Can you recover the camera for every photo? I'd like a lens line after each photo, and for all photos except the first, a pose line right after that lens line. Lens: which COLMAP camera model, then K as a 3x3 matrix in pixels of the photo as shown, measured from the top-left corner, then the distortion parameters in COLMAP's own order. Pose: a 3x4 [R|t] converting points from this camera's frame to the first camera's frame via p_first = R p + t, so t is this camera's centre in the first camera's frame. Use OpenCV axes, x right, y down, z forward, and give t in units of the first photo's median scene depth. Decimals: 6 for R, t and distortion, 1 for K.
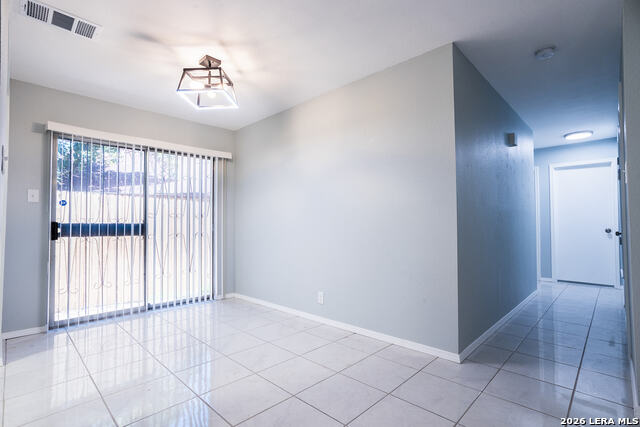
lens RADIAL K [[308.7, 0, 325.2], [0, 308.7, 215.3], [0, 0, 1]] dist [-0.019411, 0.000959]
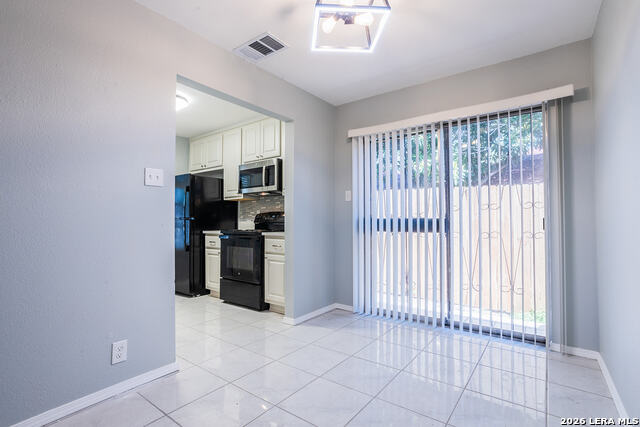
lens RADIAL K [[308.7, 0, 325.2], [0, 308.7, 215.3], [0, 0, 1]] dist [-0.019411, 0.000959]
pose [[0.115975, -0.015149, -0.993137, 0.192958], [0.032206, 0.999415, -0.011484, 0.019157], [0.992730, -0.030653, 0.116395, 0.609582]]
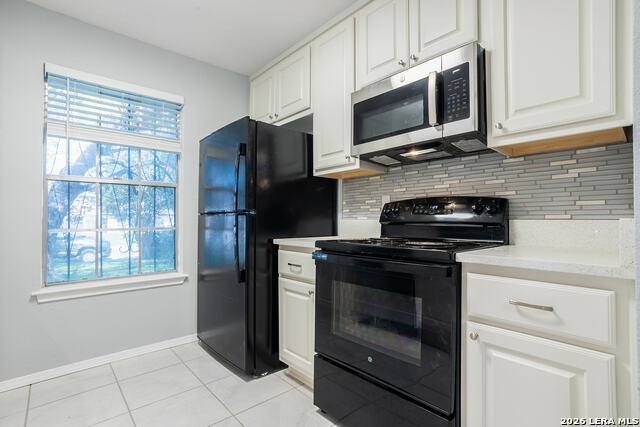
lens RADIAL K [[308.7, 0, 325.2], [0, 308.7, 215.3], [0, 0, 1]] dist [-0.019411, 0.000959]
pose [[-0.073980, -0.015820, -0.997134, -0.472754], [0.026472, 0.999491, -0.017822, 0.020244], [0.996908, -0.027715, -0.073523, 0.417685]]
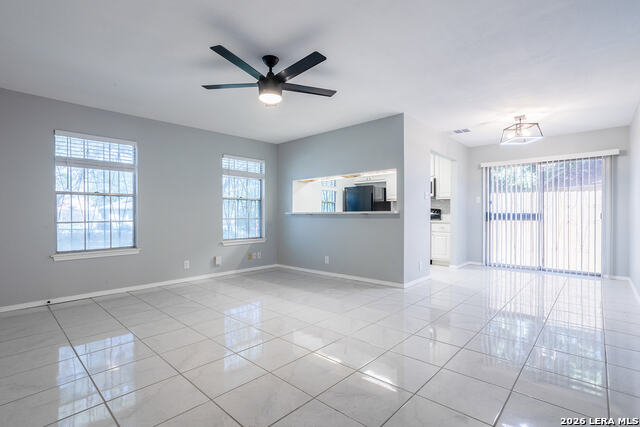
lens RADIAL K [[318.1, 0, 325.1], [0, 318.1, 216.7], [0, 0, 1]] dist [0.001064, 0.000798]
pose [[0.020219, 0.011765, -0.999726, 0.974735], [0.029704, 0.999482, 0.012363, -0.005482], [0.999354, -0.029946, 0.019859, -0.092476]]
